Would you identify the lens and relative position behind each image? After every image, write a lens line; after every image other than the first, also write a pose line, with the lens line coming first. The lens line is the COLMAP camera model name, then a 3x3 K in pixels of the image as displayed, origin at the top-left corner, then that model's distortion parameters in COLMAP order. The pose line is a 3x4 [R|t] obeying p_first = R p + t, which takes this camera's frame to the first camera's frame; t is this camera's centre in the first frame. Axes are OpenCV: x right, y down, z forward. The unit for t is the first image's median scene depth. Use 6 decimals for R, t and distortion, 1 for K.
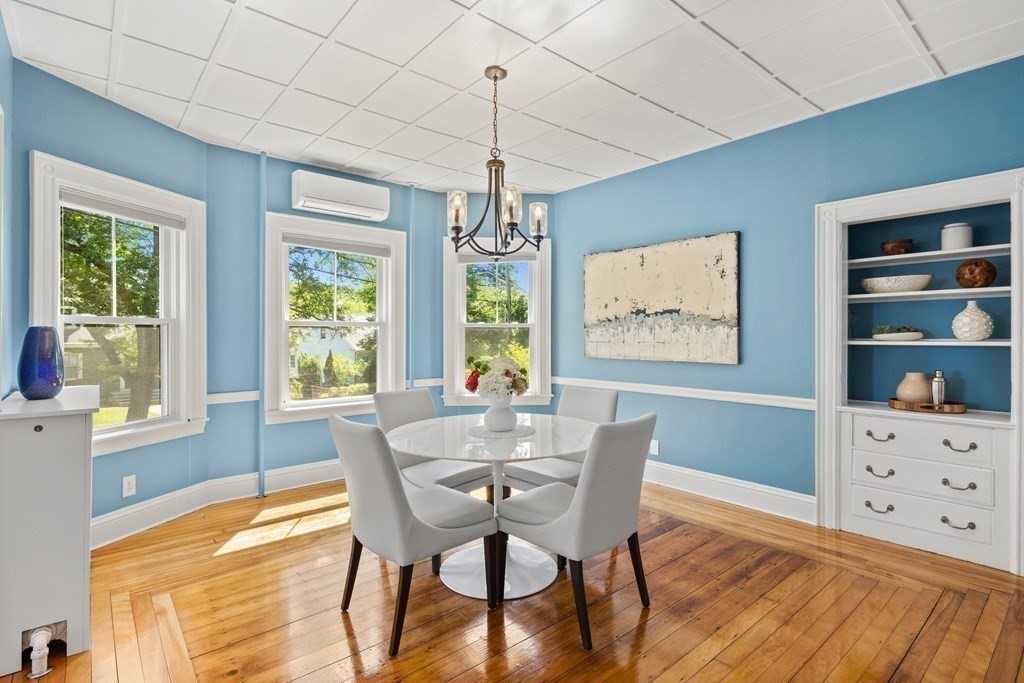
lens RADIAL K [[502.3, 0, 508.3], [0, 502.3, 339.3], [0, 0, 1]] dist [0.003840, -0.002393]
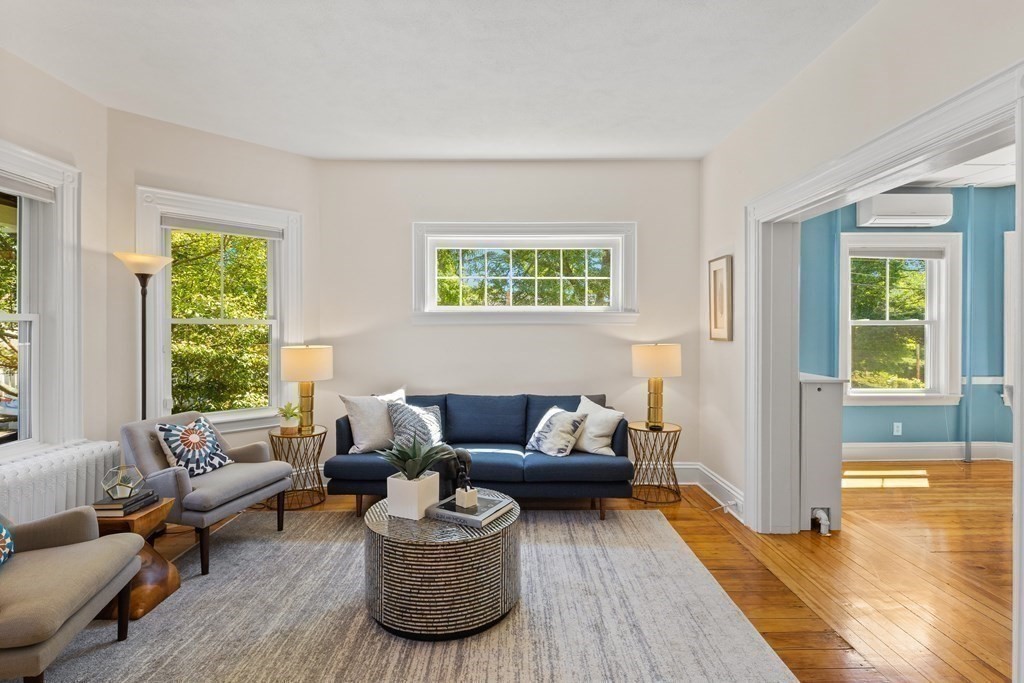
lens RADIAL K [[502.3, 0, 515.9], [0, 502.3, 333.1], [0, 0, 1]] dist [0.003840, -0.002393]
pose [[0.773590, 0.001212, -0.633685, -0.271392], [-0.004656, 0.999982, -0.003771, 0.000561], [0.633669, 0.005867, 0.773582, -0.393250]]
